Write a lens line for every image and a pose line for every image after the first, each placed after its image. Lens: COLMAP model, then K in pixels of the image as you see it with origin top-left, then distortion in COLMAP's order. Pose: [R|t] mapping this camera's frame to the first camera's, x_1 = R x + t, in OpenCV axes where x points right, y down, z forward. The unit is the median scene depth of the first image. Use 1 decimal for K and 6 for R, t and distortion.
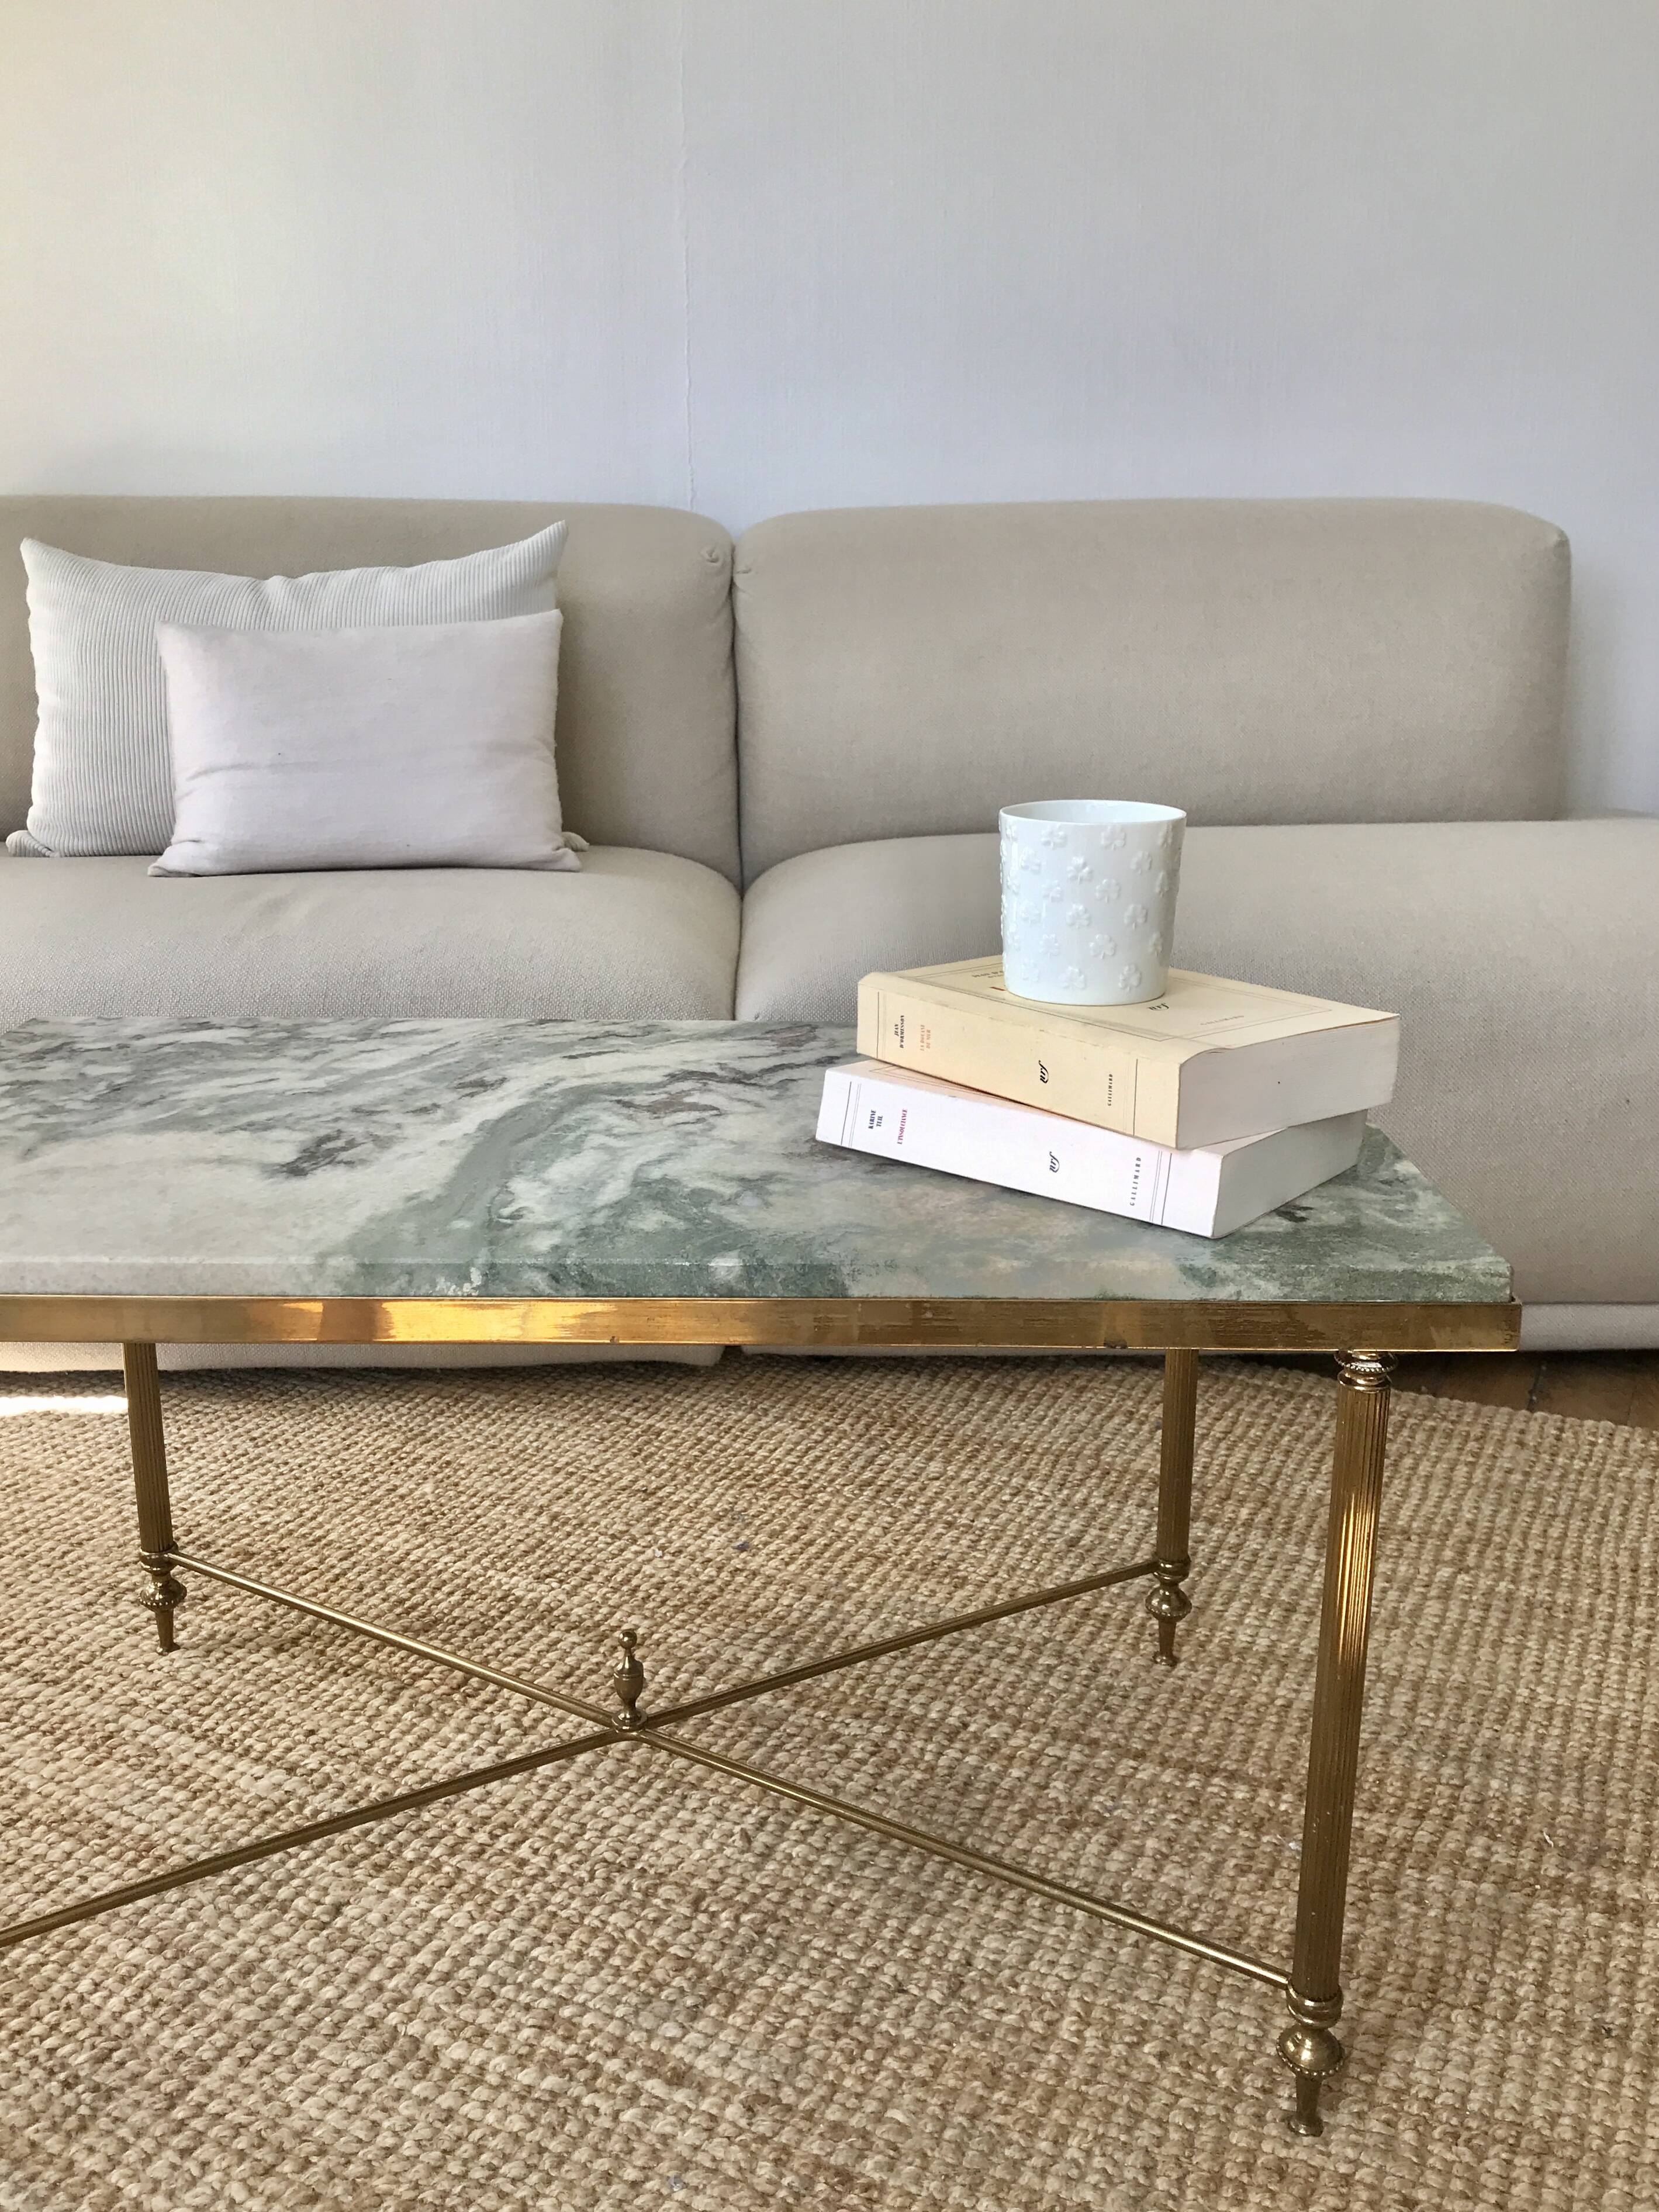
lens RADIAL K [[1957.4, 0, 833.2], [0, 1957.4, 1105.6], [0, 0, 1]] dist [-0.041512, 0.125986]
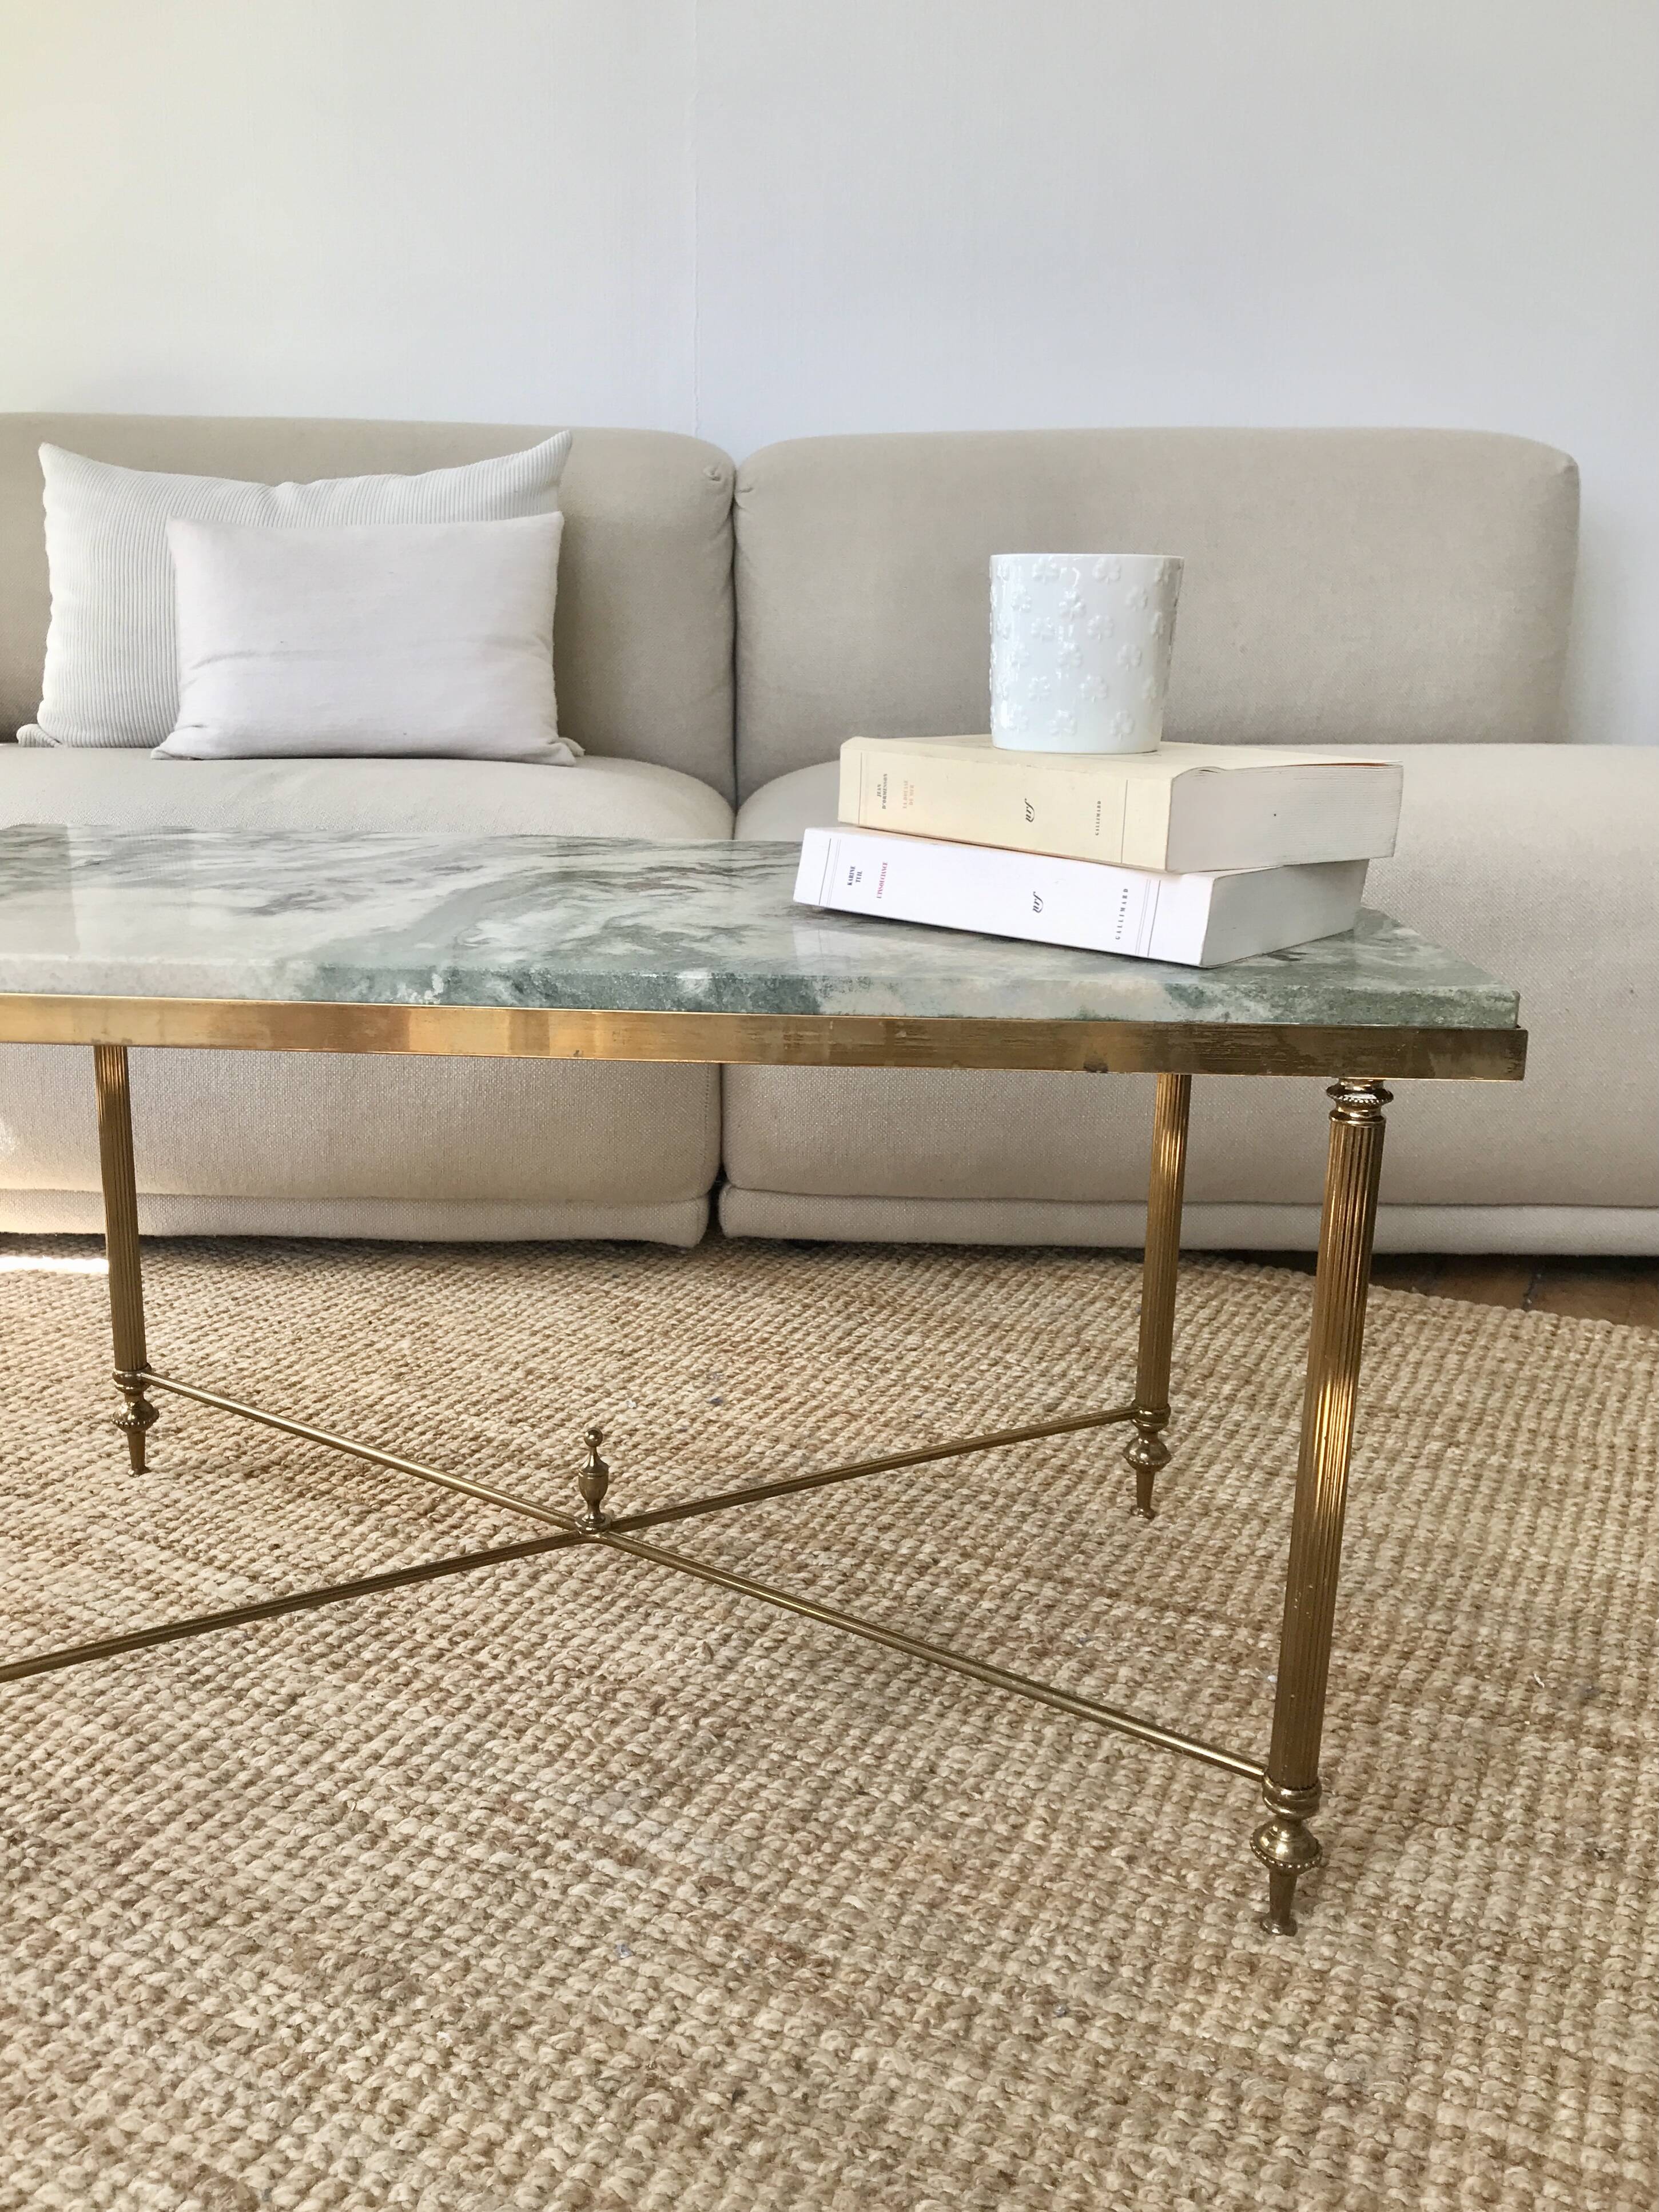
lens RADIAL K [[1908.4, 0, 750.4], [0, 1908.4, 1099.9], [0, 0, 1]] dist [-0.013098, 0.048524]
pose [[0.998887, 0.022141, -0.041659, 0.010626], [-0.022609, 0.999686, -0.010801, 0.113801], [0.041407, 0.011730, 0.999073, 0.042352]]
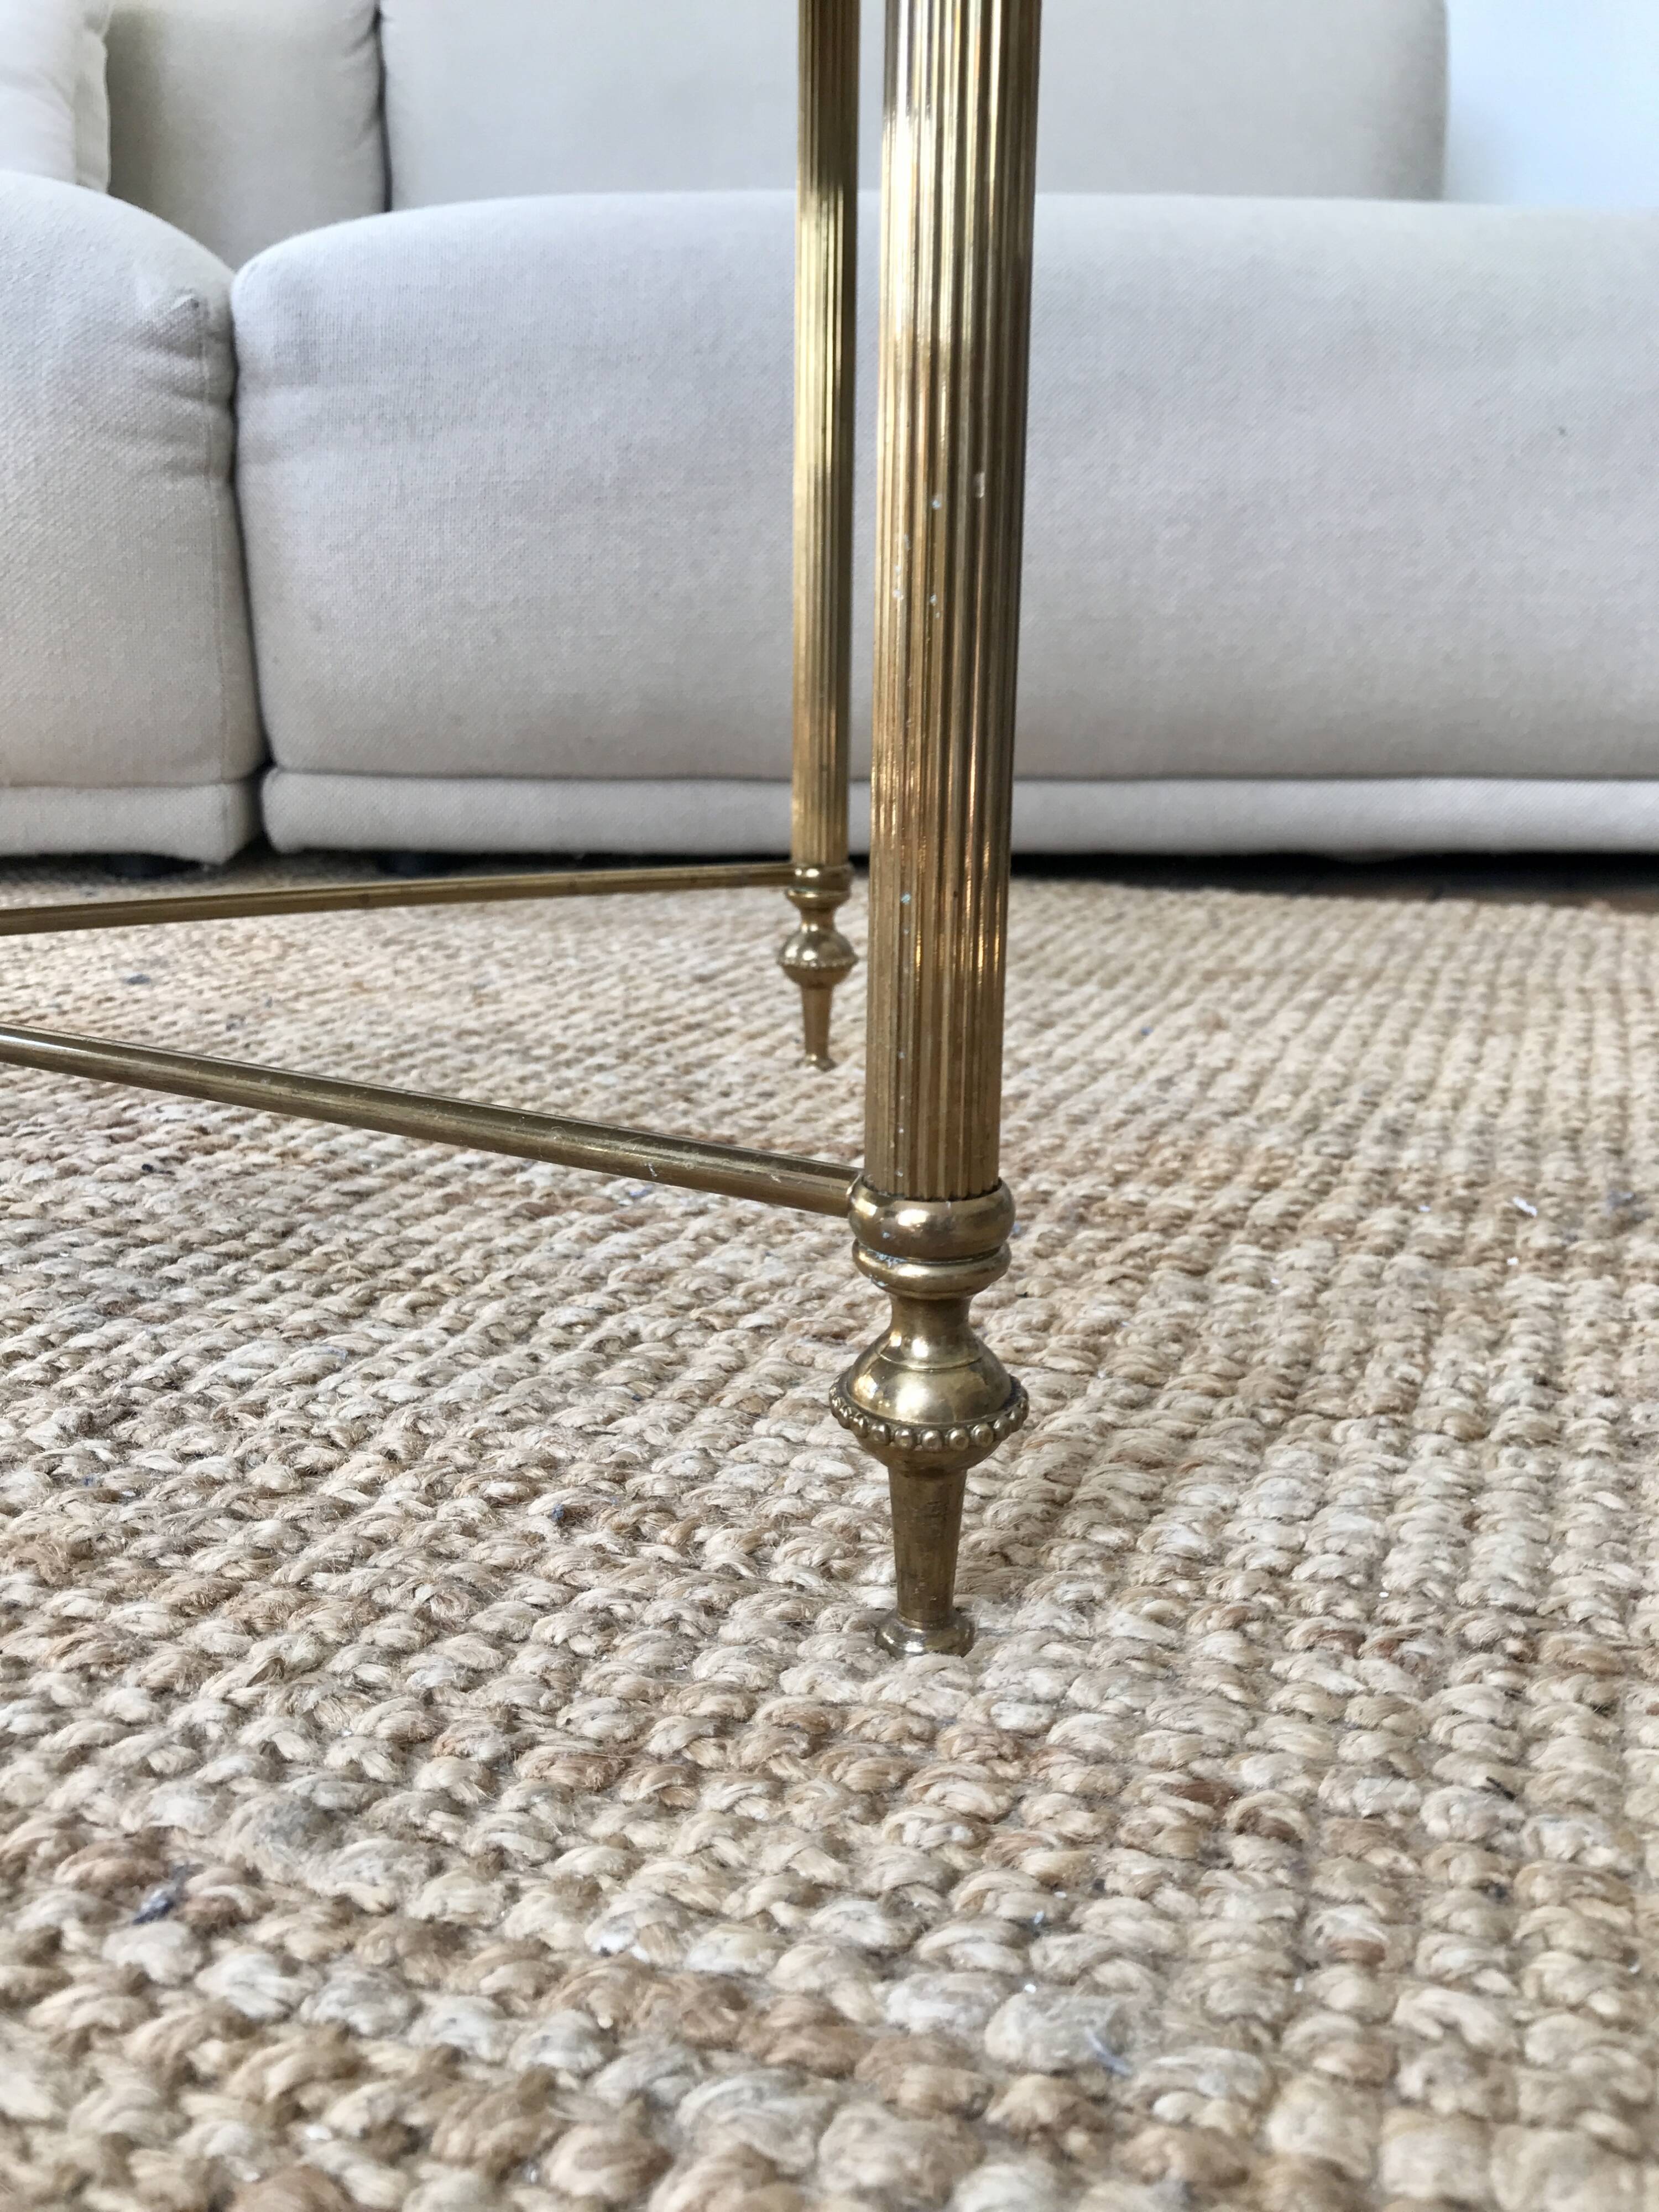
lens RADIAL K [[1874.1, 0, 829.5], [0, 1874.1, 1106.0], [0, 0, 1]] dist [-0.001358, 0.004920]
pose [[0.998390, -0.009425, 0.055931, 0.178668], [0.009763, 0.999936, -0.005776, 0.370880], [-0.055873, 0.006313, 0.998418, 0.579085]]
